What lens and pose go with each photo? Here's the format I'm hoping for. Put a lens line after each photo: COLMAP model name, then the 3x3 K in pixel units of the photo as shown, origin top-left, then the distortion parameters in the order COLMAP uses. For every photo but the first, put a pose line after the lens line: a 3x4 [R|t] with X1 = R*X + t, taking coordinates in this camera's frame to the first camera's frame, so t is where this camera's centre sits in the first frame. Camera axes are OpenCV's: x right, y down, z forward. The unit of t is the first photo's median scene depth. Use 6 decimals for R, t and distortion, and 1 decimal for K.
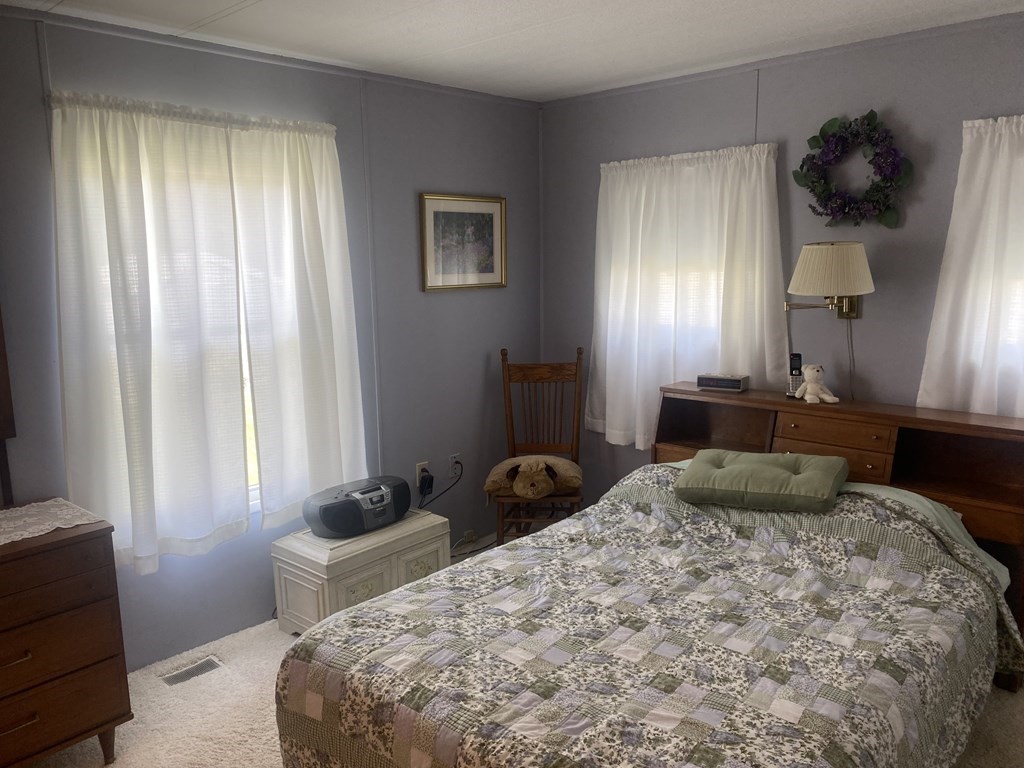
lens RADIAL K [[792.7, 0, 517.4], [0, 792.7, 392.3], [0, 0, 1]] dist [0.012767, -0.002281]
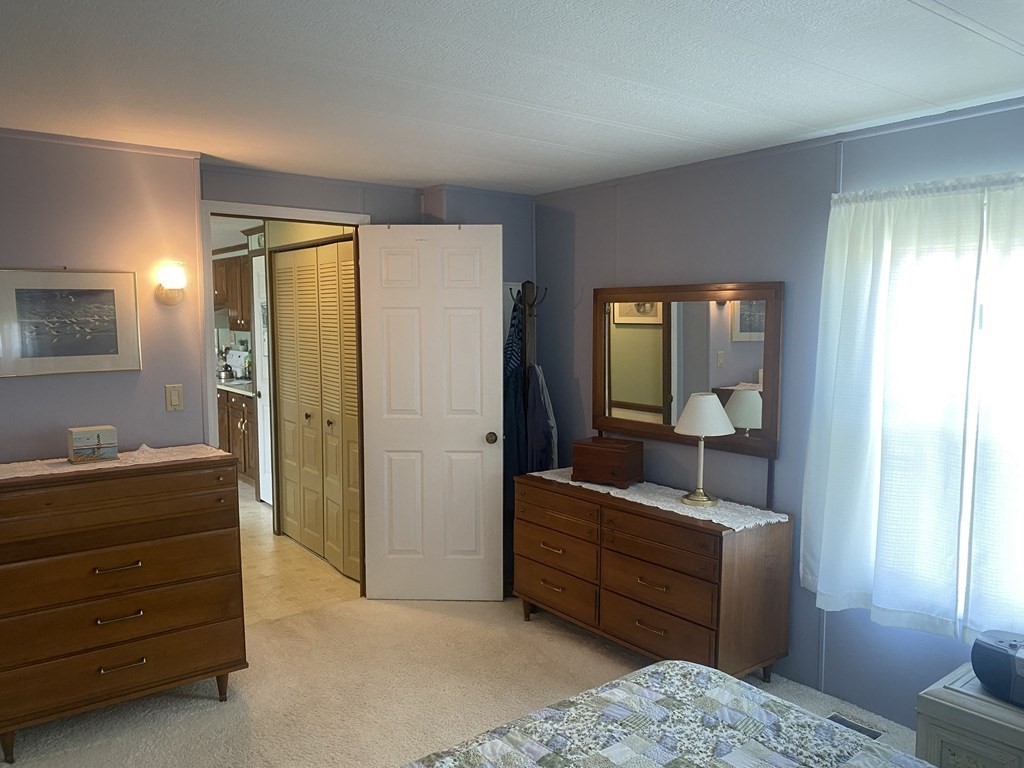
lens RADIAL K [[792.7, 0, 517.4], [0, 792.7, 382.0], [0, 0, 1]] dist [0.012767, -0.002281]
pose [[-0.181941, 0.097079, -0.978506, 0.807437], [-0.169947, 0.977035, 0.128533, -0.183201], [0.968512, 0.189679, -0.161264, 0.838369]]
